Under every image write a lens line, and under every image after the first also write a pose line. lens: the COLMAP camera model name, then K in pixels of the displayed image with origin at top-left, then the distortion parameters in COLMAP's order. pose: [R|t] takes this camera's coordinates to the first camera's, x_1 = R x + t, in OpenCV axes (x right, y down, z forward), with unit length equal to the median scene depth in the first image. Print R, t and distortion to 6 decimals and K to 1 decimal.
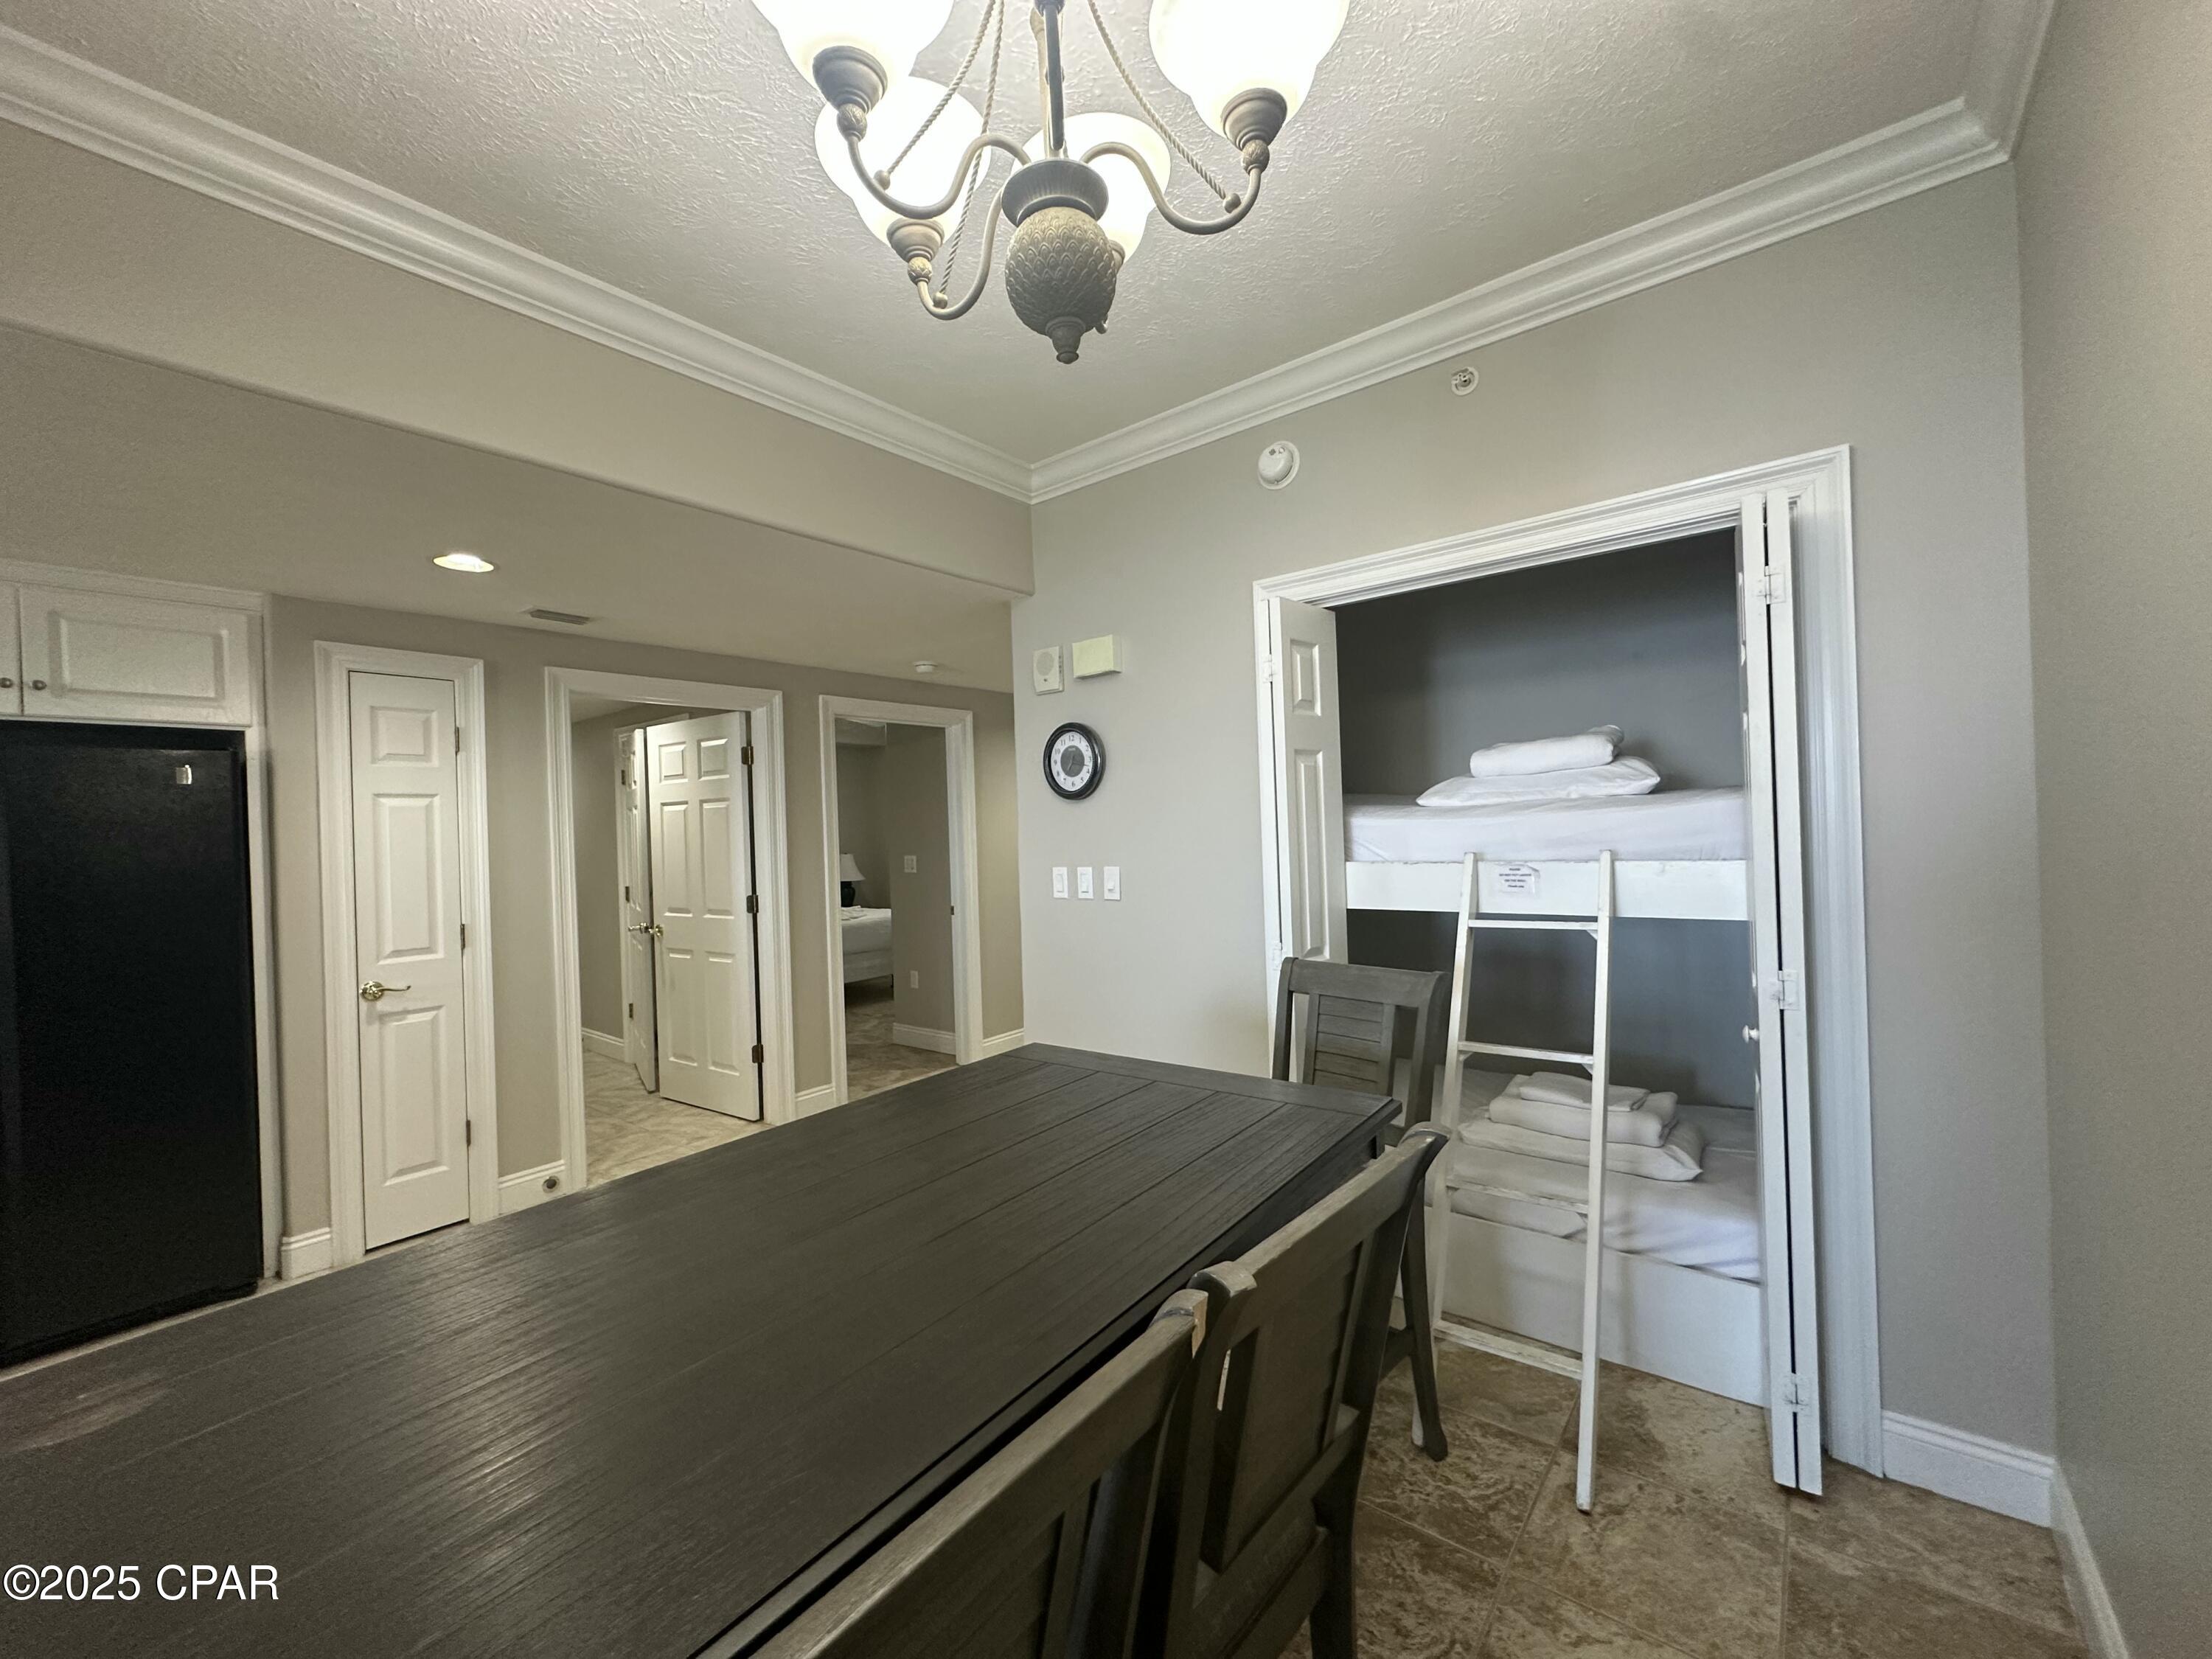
lens RADIAL K [[884.7, 0, 1106.0], [0, 884.7, 829.5], [0, 0, 1]] dist [-0.002560, 0.000581]
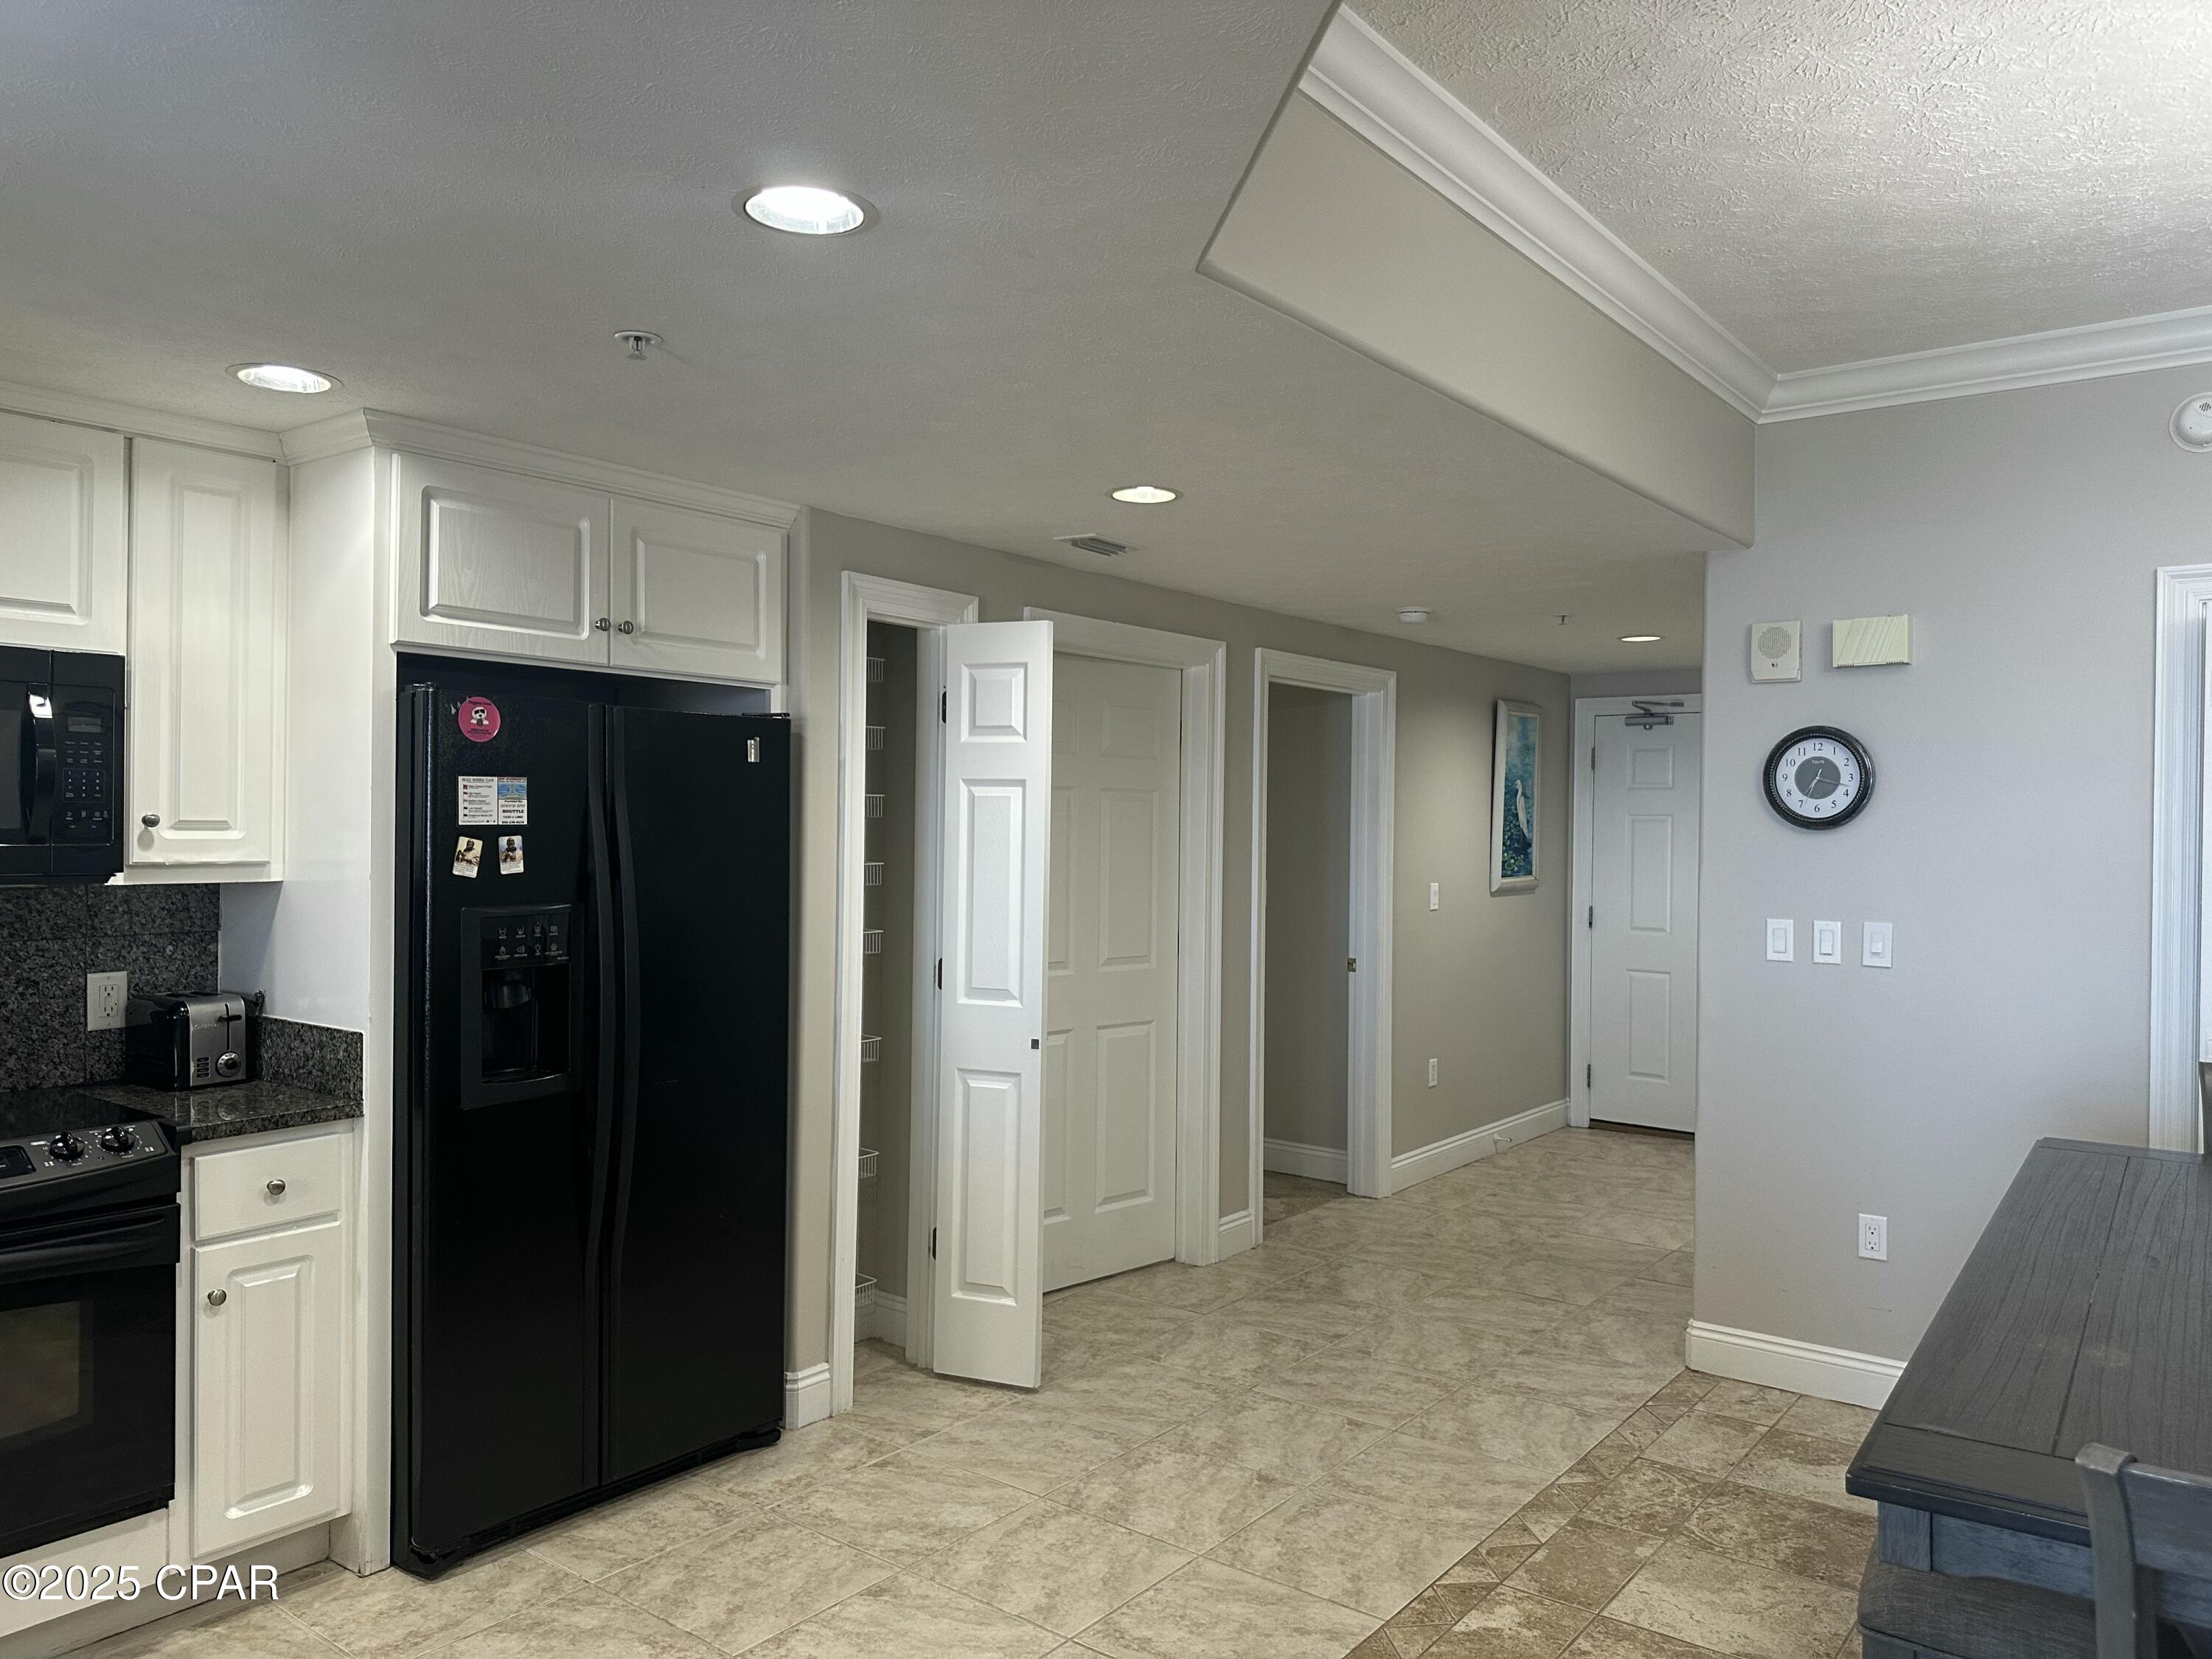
lens RADIAL K [[1566.9, 0, 1106.0], [0, 1566.9, 829.5], [0, 0, 1]] dist [0.088525, -0.089986]
pose [[0.998562, 0.046100, 0.027369, -0.885063], [-0.046127, 0.998936, 0.000360, -0.008931], [-0.027323, -0.001622, 0.999625, -0.419395]]
